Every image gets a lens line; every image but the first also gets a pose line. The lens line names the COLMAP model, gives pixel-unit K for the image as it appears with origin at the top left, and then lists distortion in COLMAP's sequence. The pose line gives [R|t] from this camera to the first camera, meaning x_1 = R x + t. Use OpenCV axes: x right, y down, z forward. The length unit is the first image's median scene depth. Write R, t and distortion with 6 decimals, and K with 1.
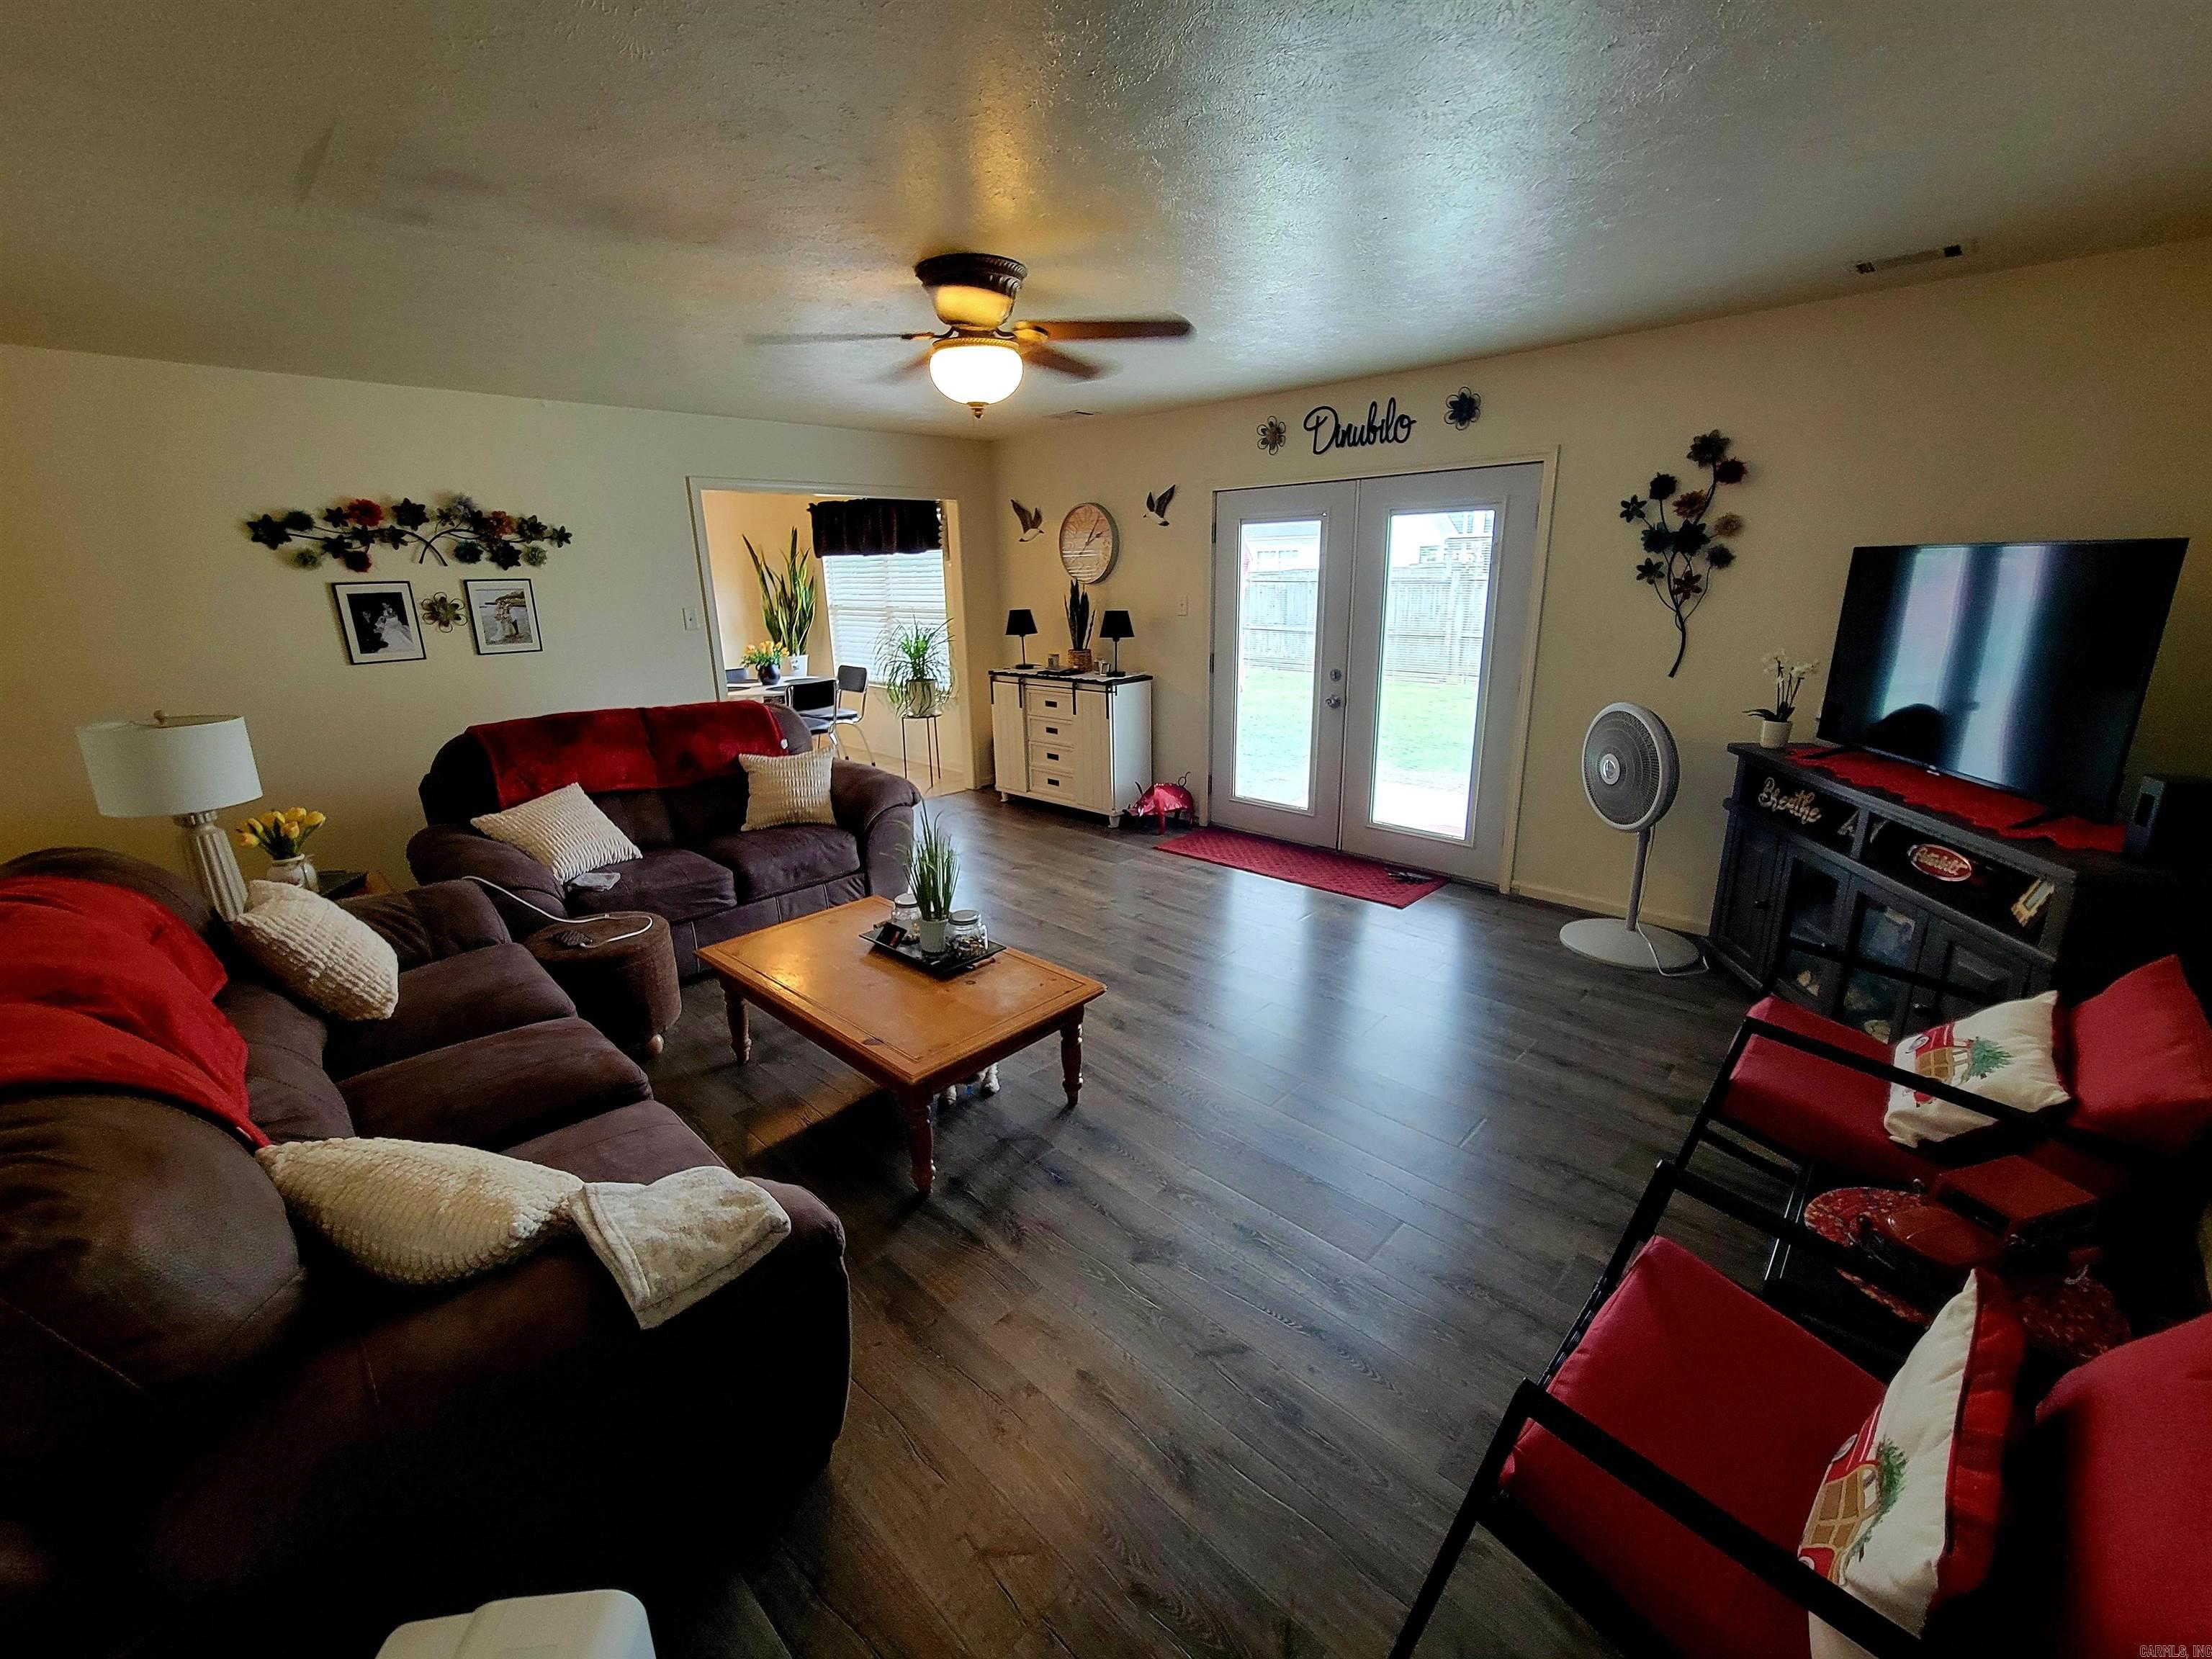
lens RADIAL K [[902.0, 0, 1081.7], [0, 902.0, 815.8], [0, 0, 1]] dist [0.002818, -0.002203]
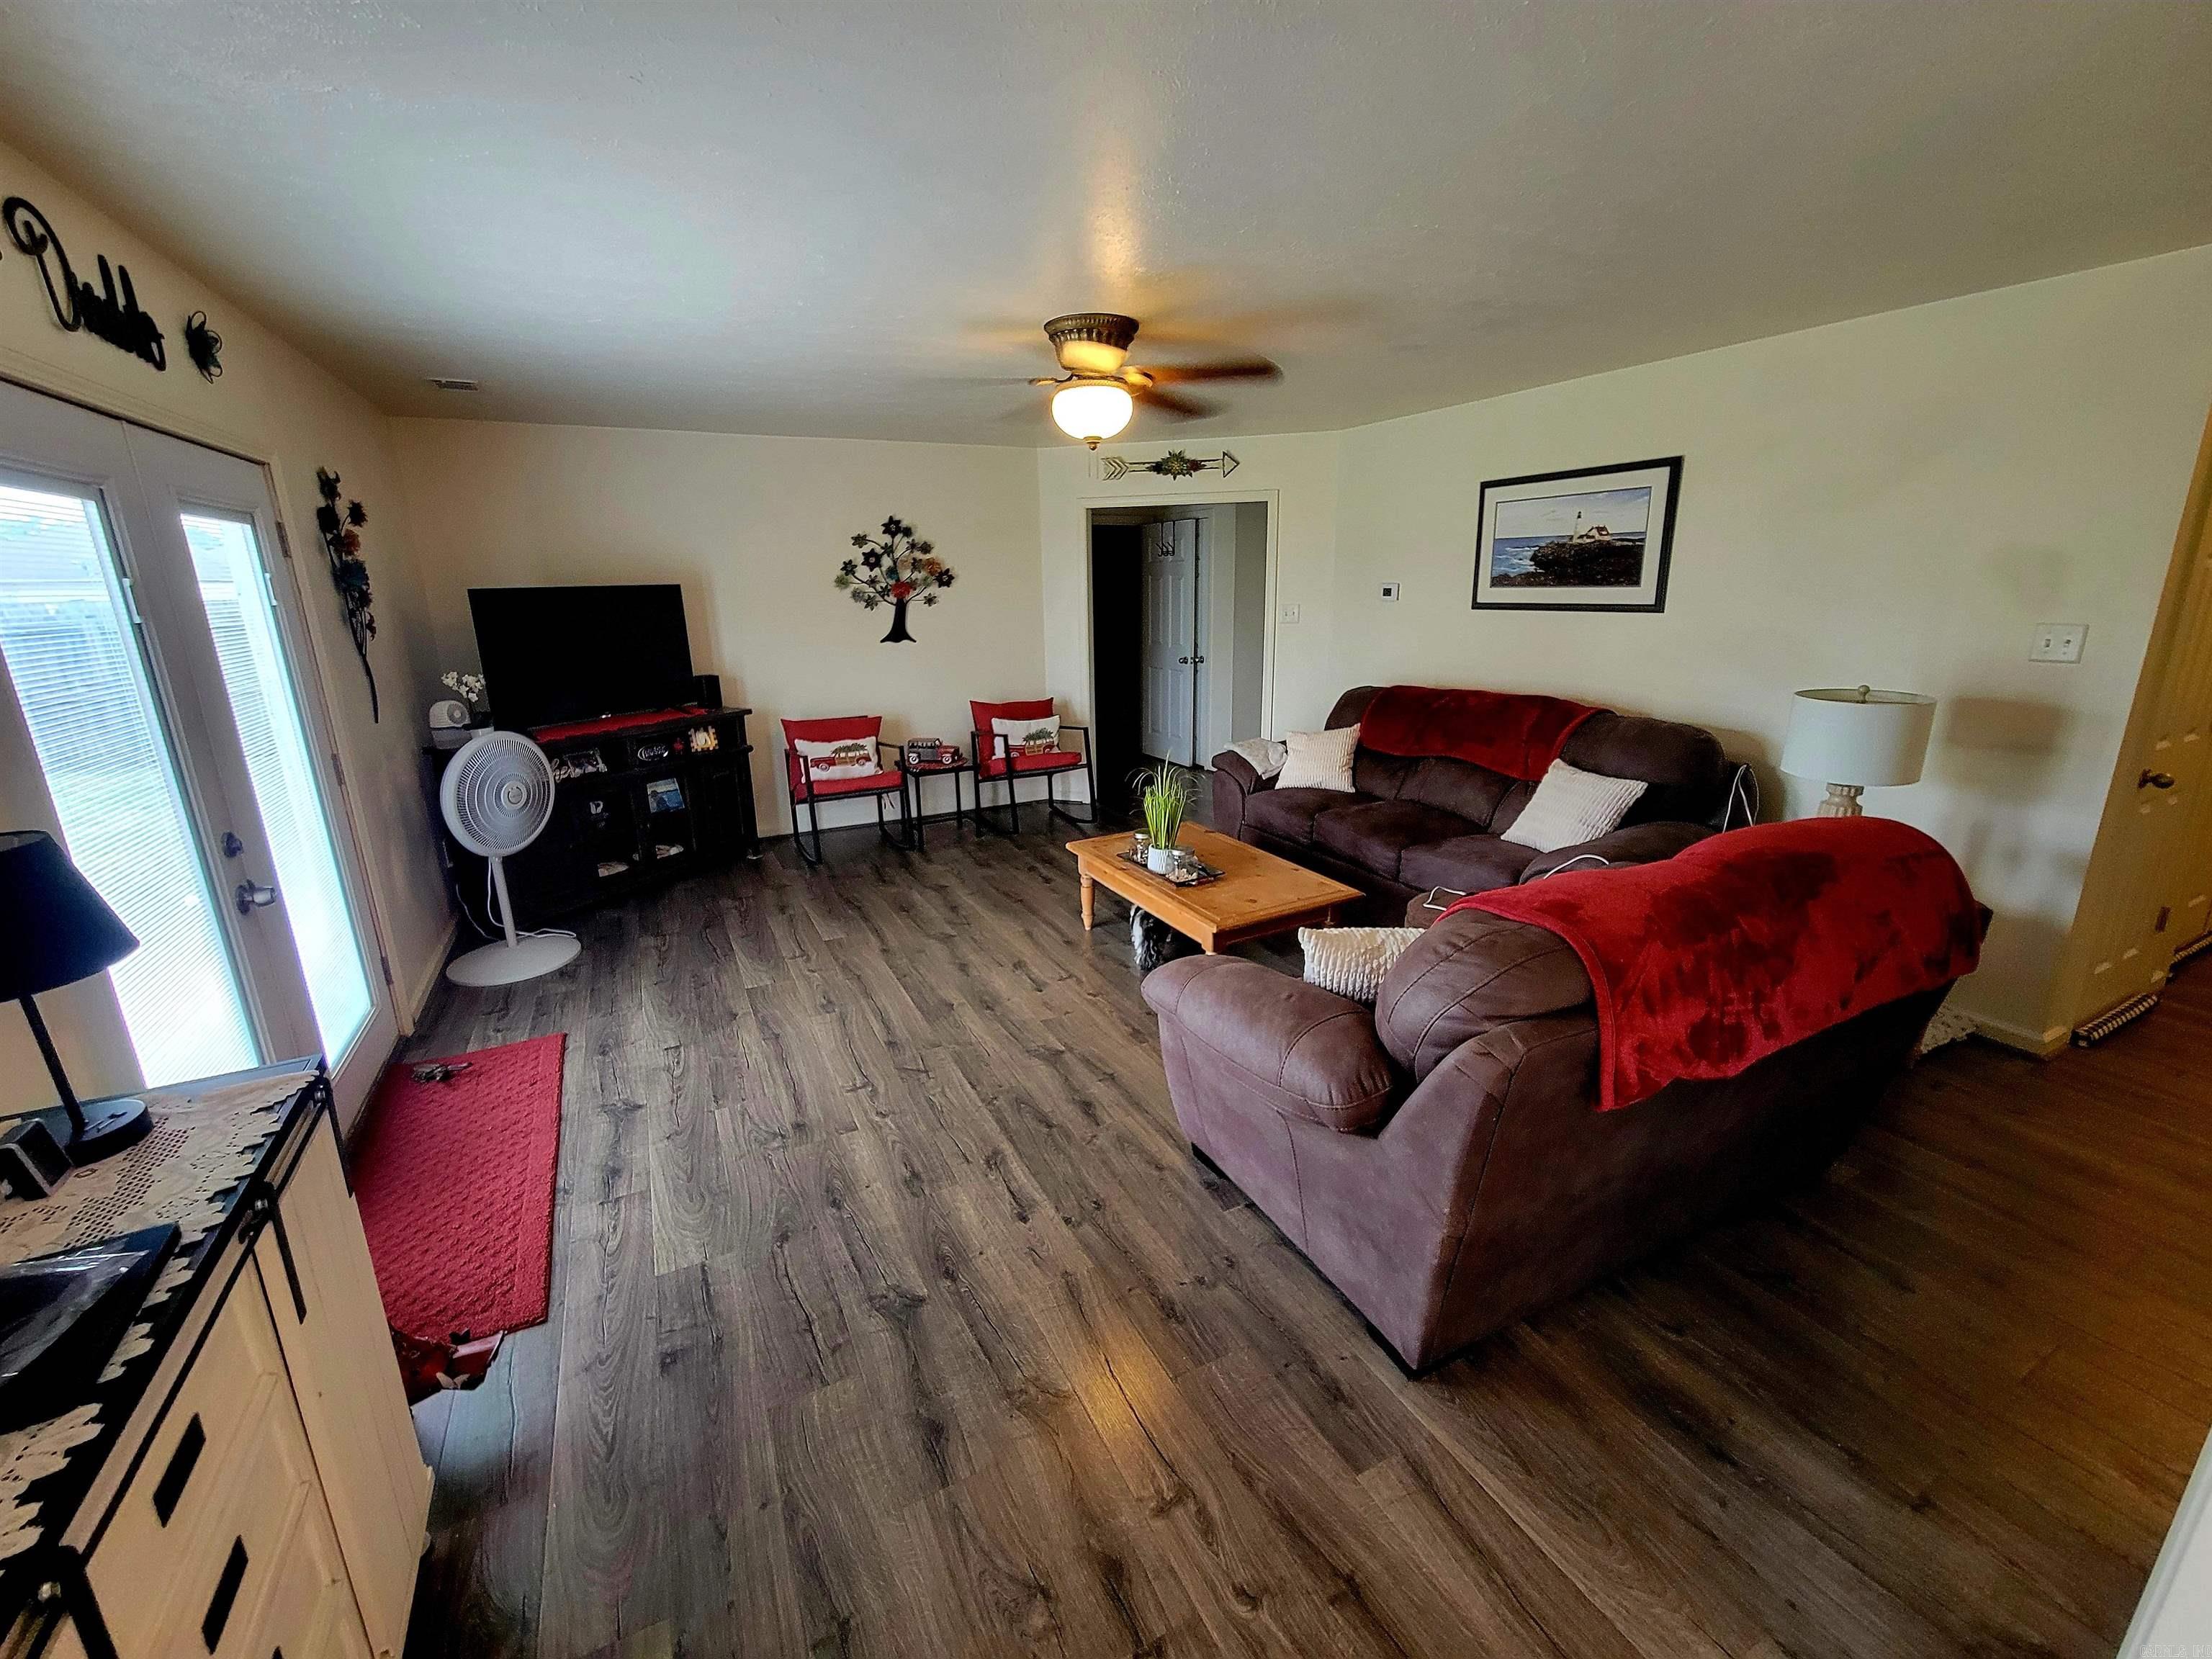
lens RADIAL K [[902.0, 0, 1085.3], [0, 902.0, 829.1], [0, 0, 1]] dist [0.002818, -0.002203]
pose [[-0.946325, -0.047763, 0.319669, -0.304474], [0.124382, 0.859041, 0.496566, -0.368806], [-0.298326, 0.509673, -0.806991, 1.350262]]
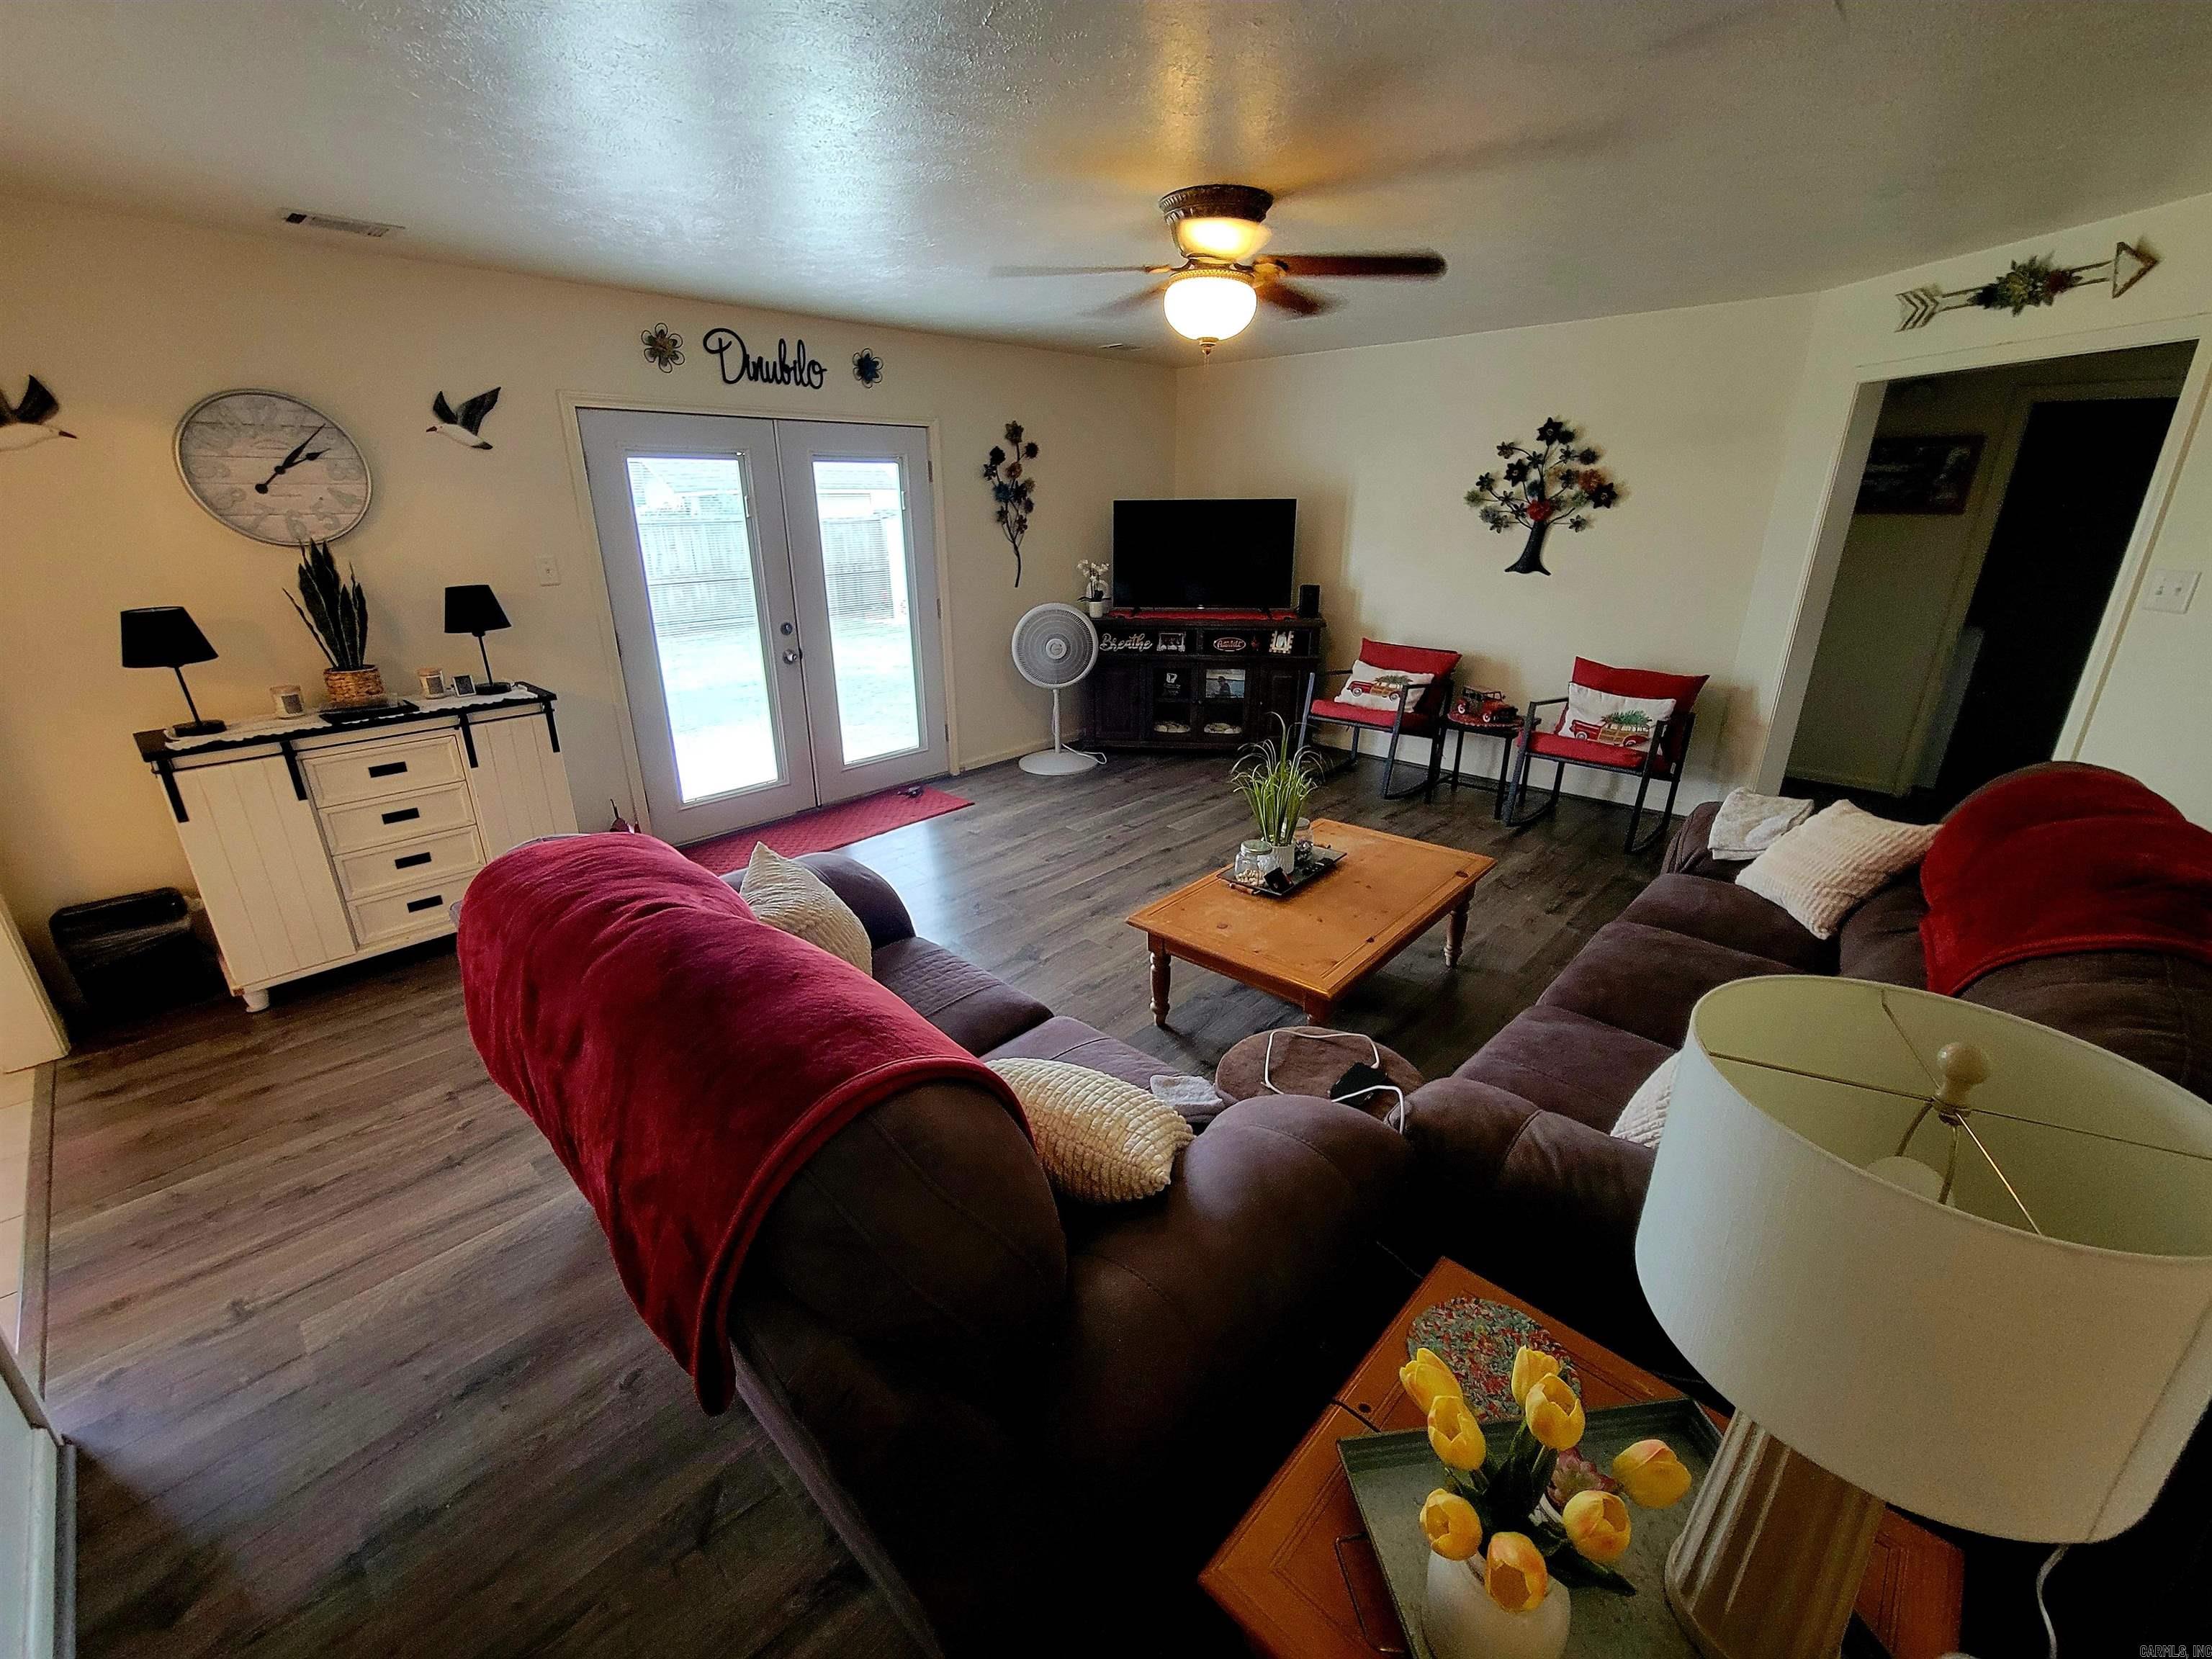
lens RADIAL K [[902.0, 0, 1097.4], [0, 902.0, 821.4], [0, 0, 1]] dist [0.002818, -0.002203]
pose [[-0.022793, -0.319428, 0.947336, -0.753939], [0.274708, 0.909106, 0.313147, -0.195921], [-0.961257, 0.267379, 0.067029, 0.737245]]
